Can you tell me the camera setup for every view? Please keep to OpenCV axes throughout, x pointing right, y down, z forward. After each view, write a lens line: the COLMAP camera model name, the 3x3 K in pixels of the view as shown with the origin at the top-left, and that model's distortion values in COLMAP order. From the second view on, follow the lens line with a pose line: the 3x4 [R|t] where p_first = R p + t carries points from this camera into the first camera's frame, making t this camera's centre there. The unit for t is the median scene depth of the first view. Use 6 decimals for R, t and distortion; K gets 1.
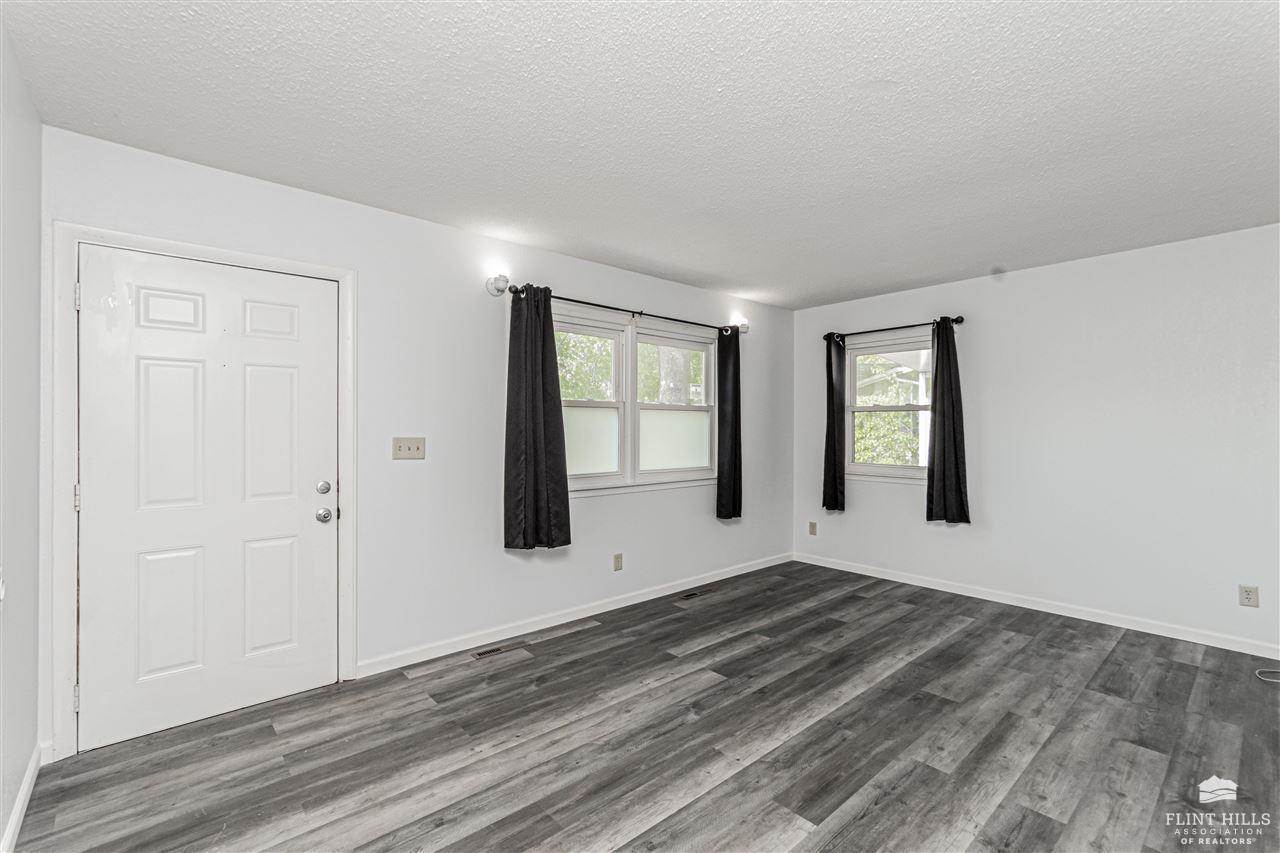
lens RADIAL K [[563.3, 0, 654.1], [0, 563.3, 424.5], [0, 0, 1]] dist [0.001206, 0.000542]
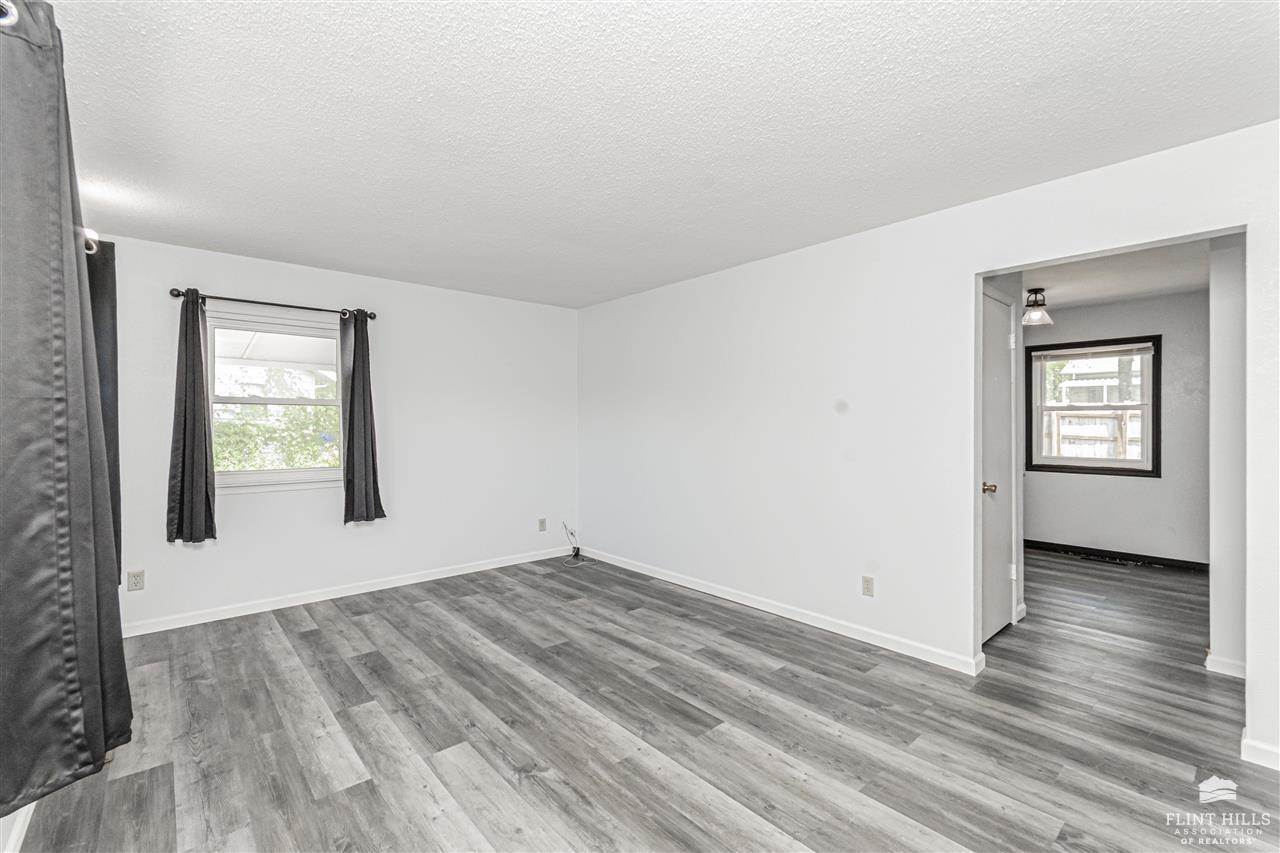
lens RADIAL K [[563.3, 0, 647.0], [0, 563.3, 429.3], [0, 0, 1]] dist [0.001206, 0.000542]
pose [[0.005013, -0.013029, 0.999903, -0.568828], [-0.004107, 0.999906, 0.013050, -0.001050], [-0.999979, -0.004172, 0.004959, 0.642937]]
